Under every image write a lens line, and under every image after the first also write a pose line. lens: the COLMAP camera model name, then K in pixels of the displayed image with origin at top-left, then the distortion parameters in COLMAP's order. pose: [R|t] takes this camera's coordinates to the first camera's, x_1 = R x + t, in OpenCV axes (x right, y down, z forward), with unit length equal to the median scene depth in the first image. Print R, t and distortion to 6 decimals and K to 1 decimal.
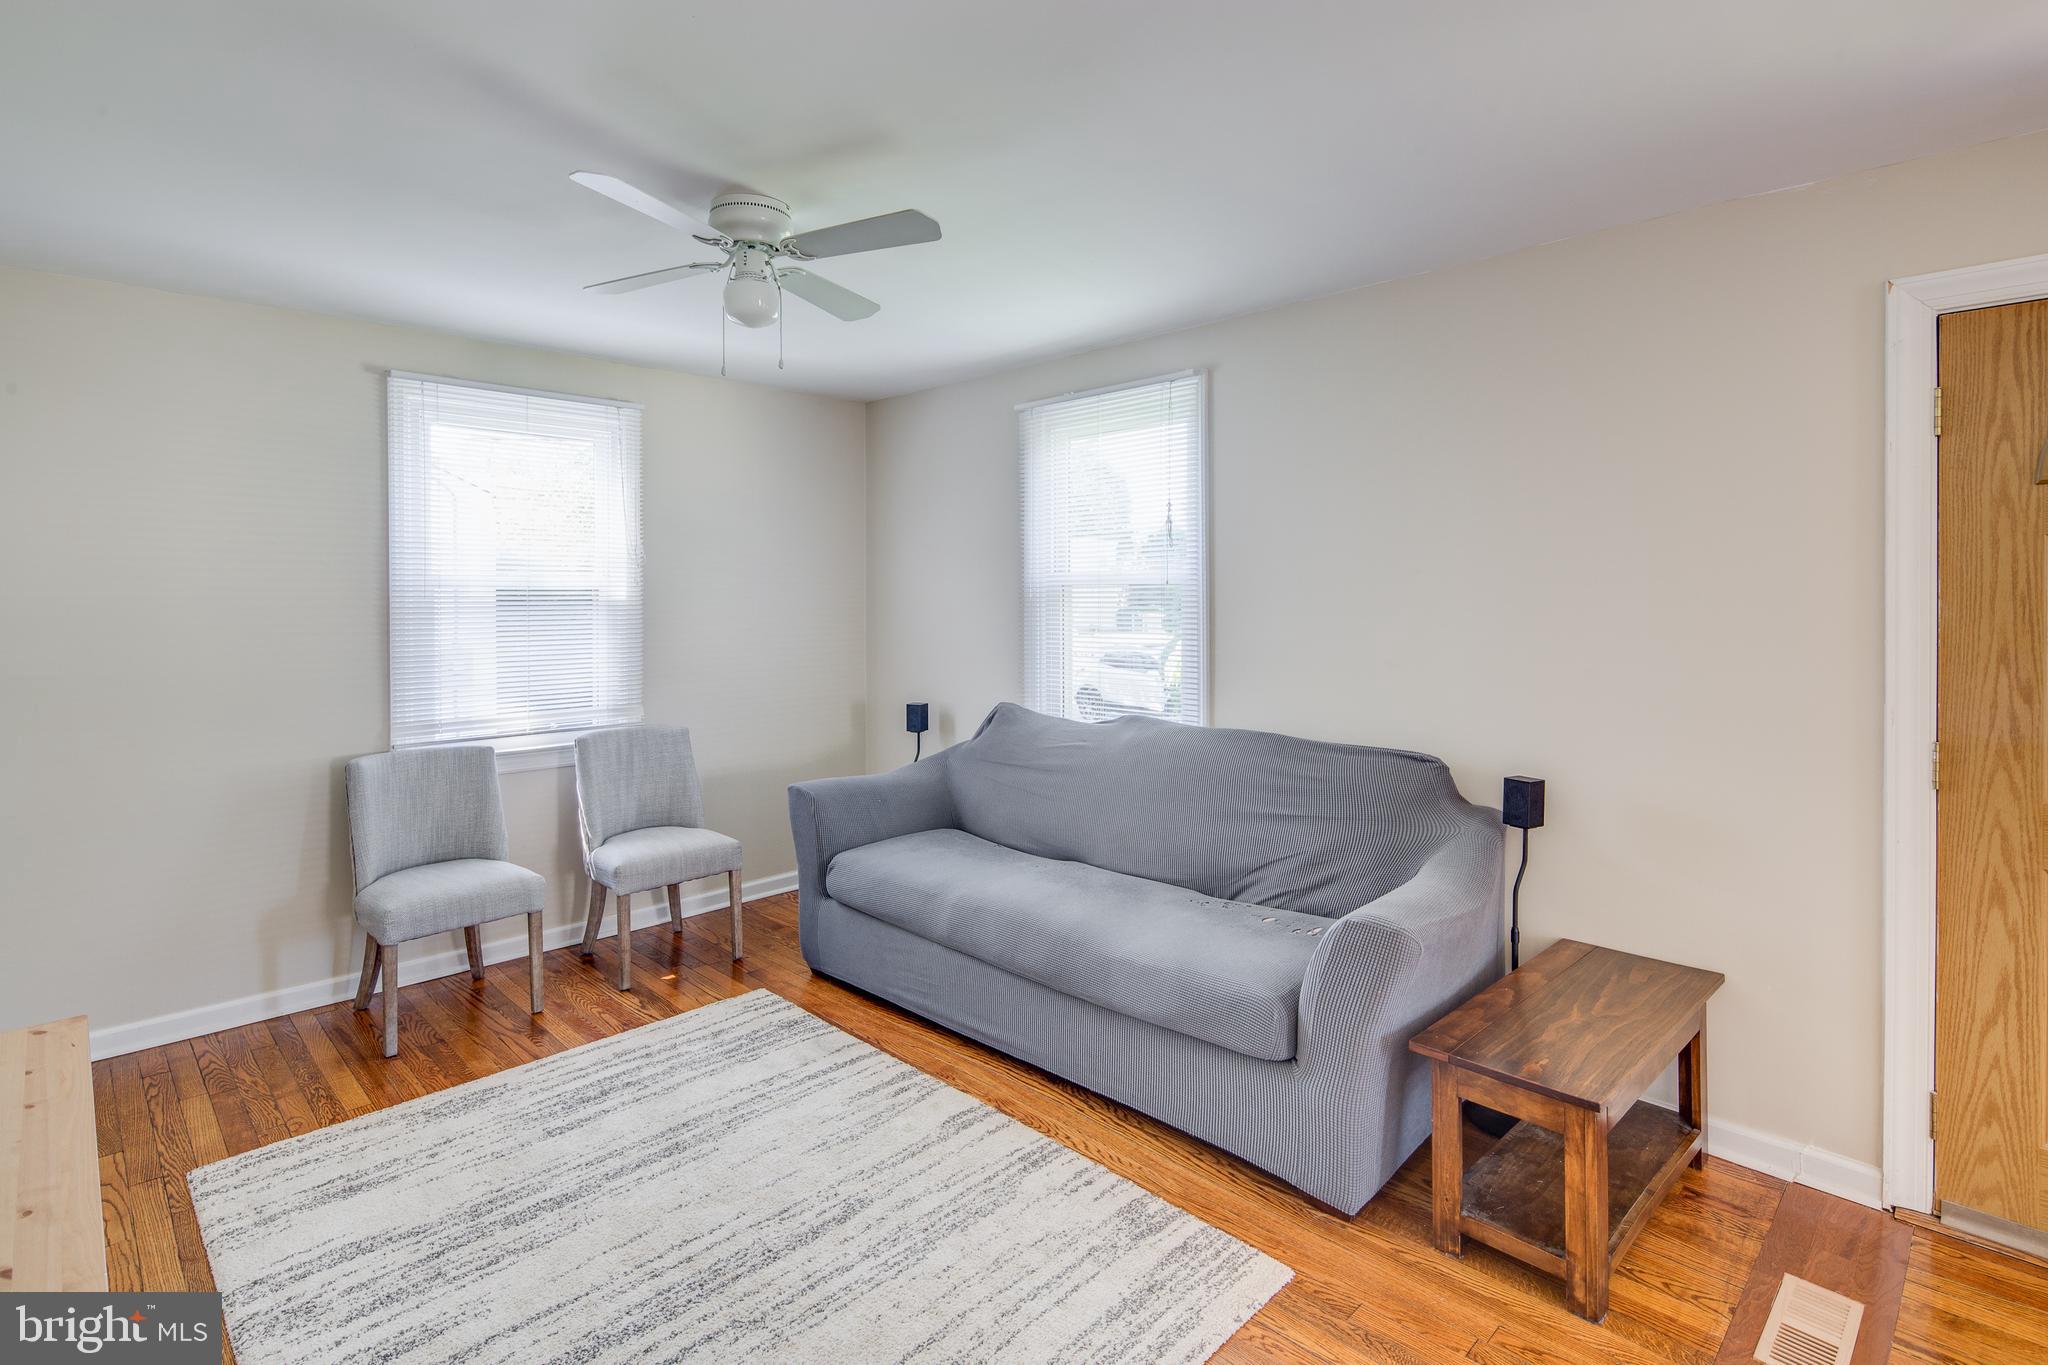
lens RADIAL K [[993.0, 0, 1026.7], [0, 993.0, 608.0], [0, 0, 1]] dist [0.006418, -0.005116]
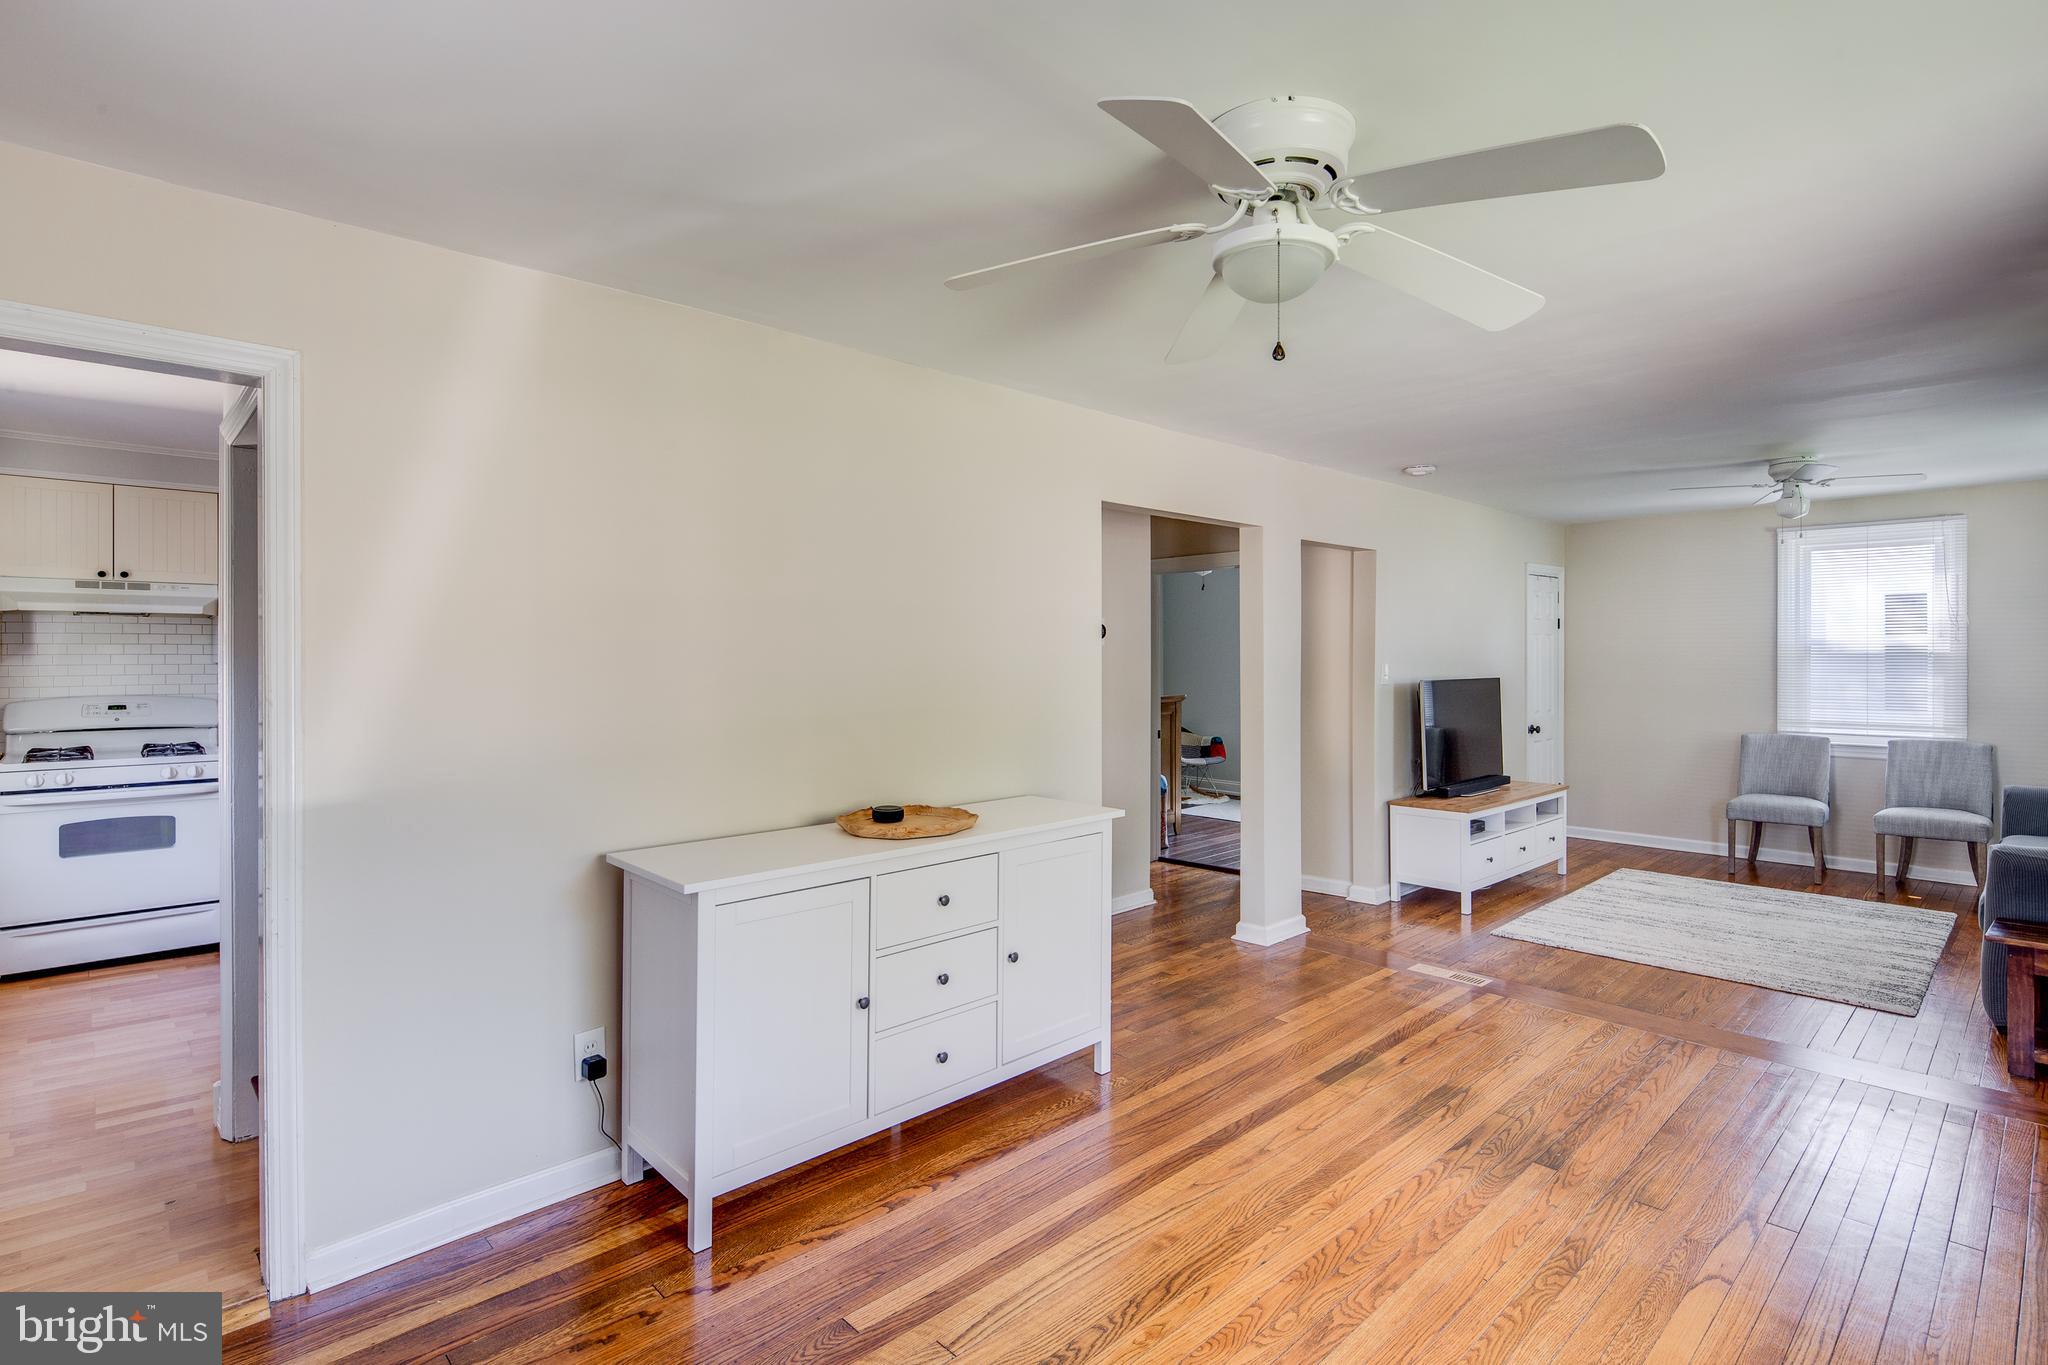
lens RADIAL K [[993.0, 0, 1024.3], [0, 993.0, 658.2], [0, 0, 1]] dist [0.006418, -0.005116]
pose [[-0.024089, 0.009048, -0.999669, 1.482024], [-0.008751, 0.999919, 0.009262, -0.001950], [0.999672, 0.008972, -0.024008, -0.427198]]
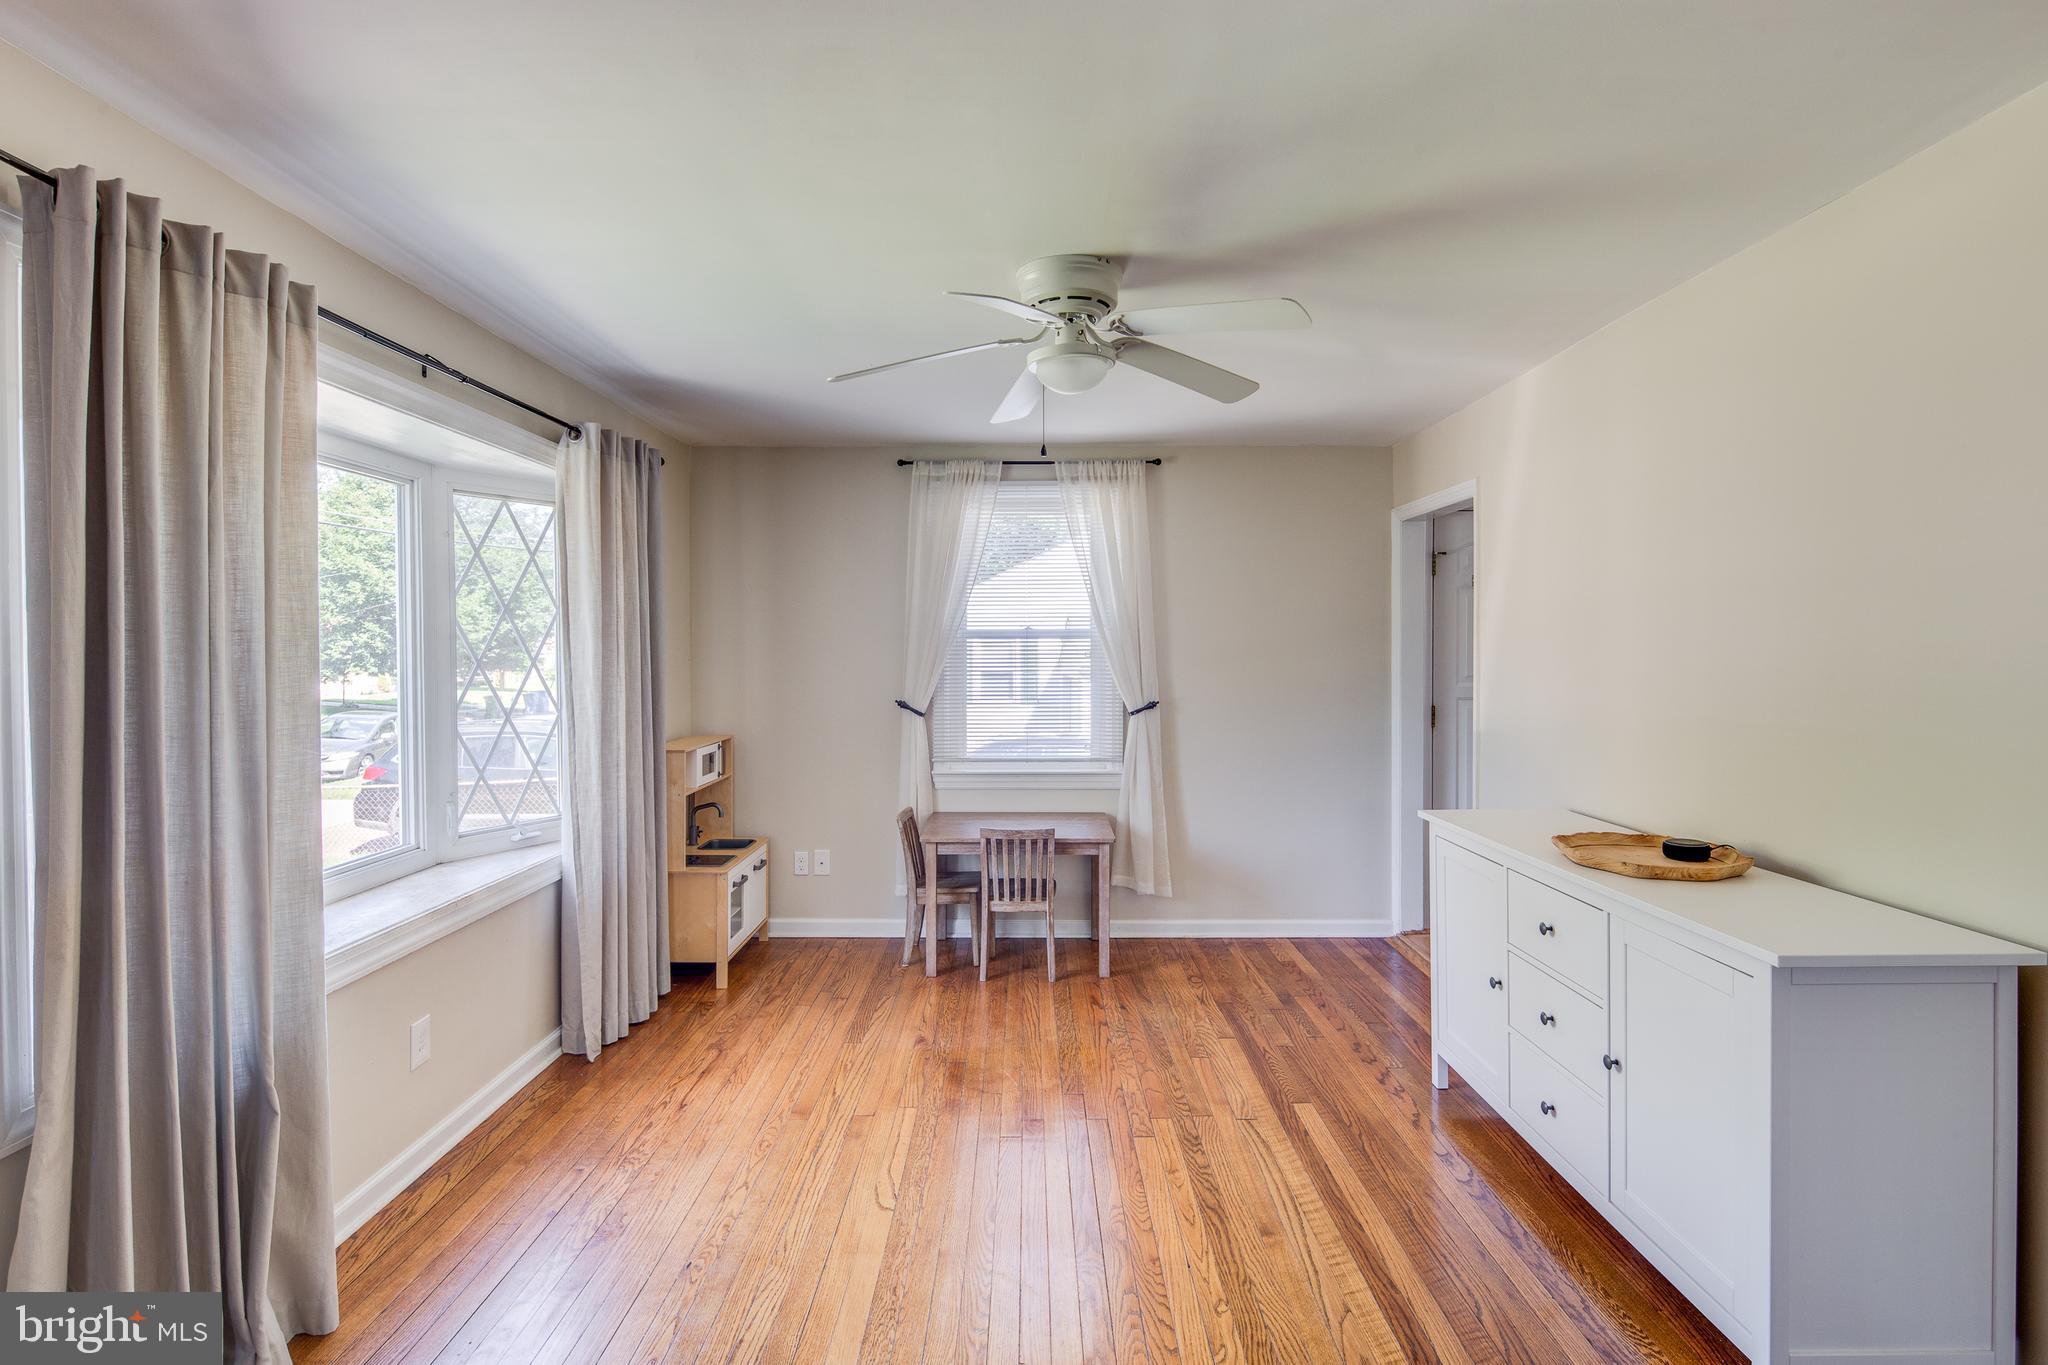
lens RADIAL K [[993.0, 0, 1025.9], [0, 993.0, 656.7], [0, 0, 1]] dist [0.006418, -0.005116]
pose [[-0.706705, 0.001493, 0.707507, 0.269229], [0.013148, 0.999853, 0.011023, -0.002015], [-0.707386, 0.017092, -0.706620, 0.354409]]
